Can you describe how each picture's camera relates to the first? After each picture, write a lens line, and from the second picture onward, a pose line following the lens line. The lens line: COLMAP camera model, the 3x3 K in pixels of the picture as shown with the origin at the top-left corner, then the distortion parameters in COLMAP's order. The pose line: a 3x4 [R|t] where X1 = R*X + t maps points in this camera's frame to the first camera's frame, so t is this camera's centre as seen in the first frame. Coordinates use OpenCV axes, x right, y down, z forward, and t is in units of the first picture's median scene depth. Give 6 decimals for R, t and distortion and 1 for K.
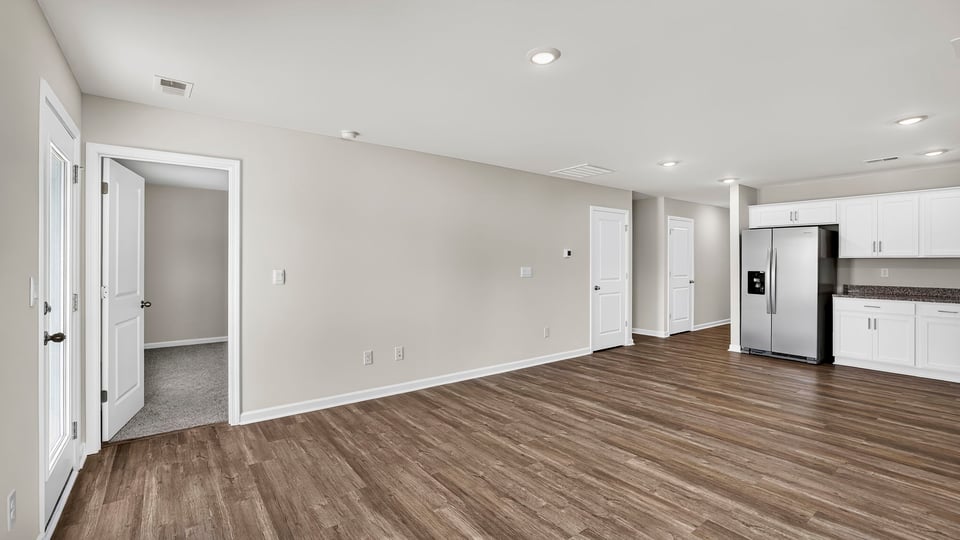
lens RADIAL K [[418.5, 0, 472.9], [0, 418.5, 255.2], [0, 0, 1]] dist [-0.042034, 0.013475]
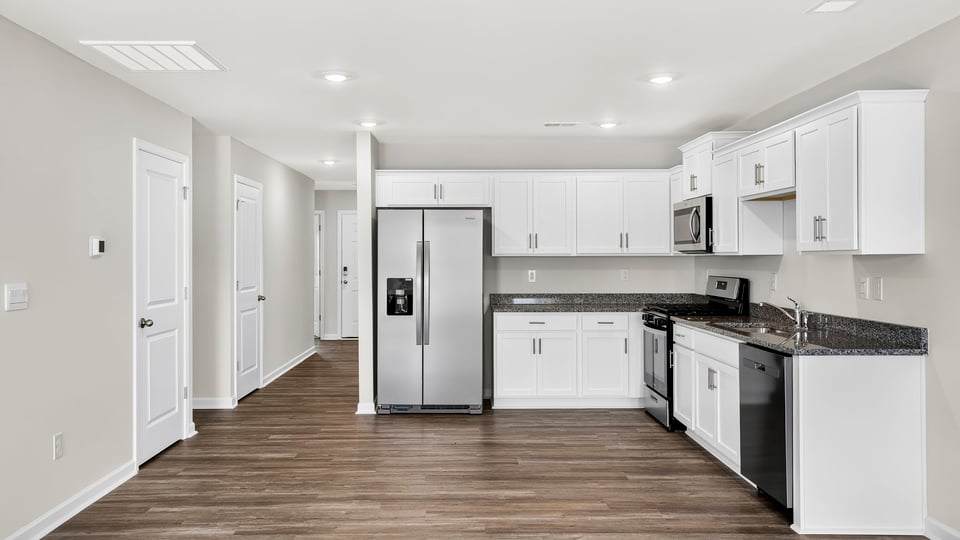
lens RADIAL K [[761.6, 0, 462.3], [0, 761.6, 257.0], [0, 0, 1]] dist [0.013026, 0.003019]
pose [[0.592720, -0.003647, 0.805401, -0.194701], [-0.008074, 0.999913, 0.010470, -0.005306], [-0.805368, -0.012709, 0.592638, 0.285174]]
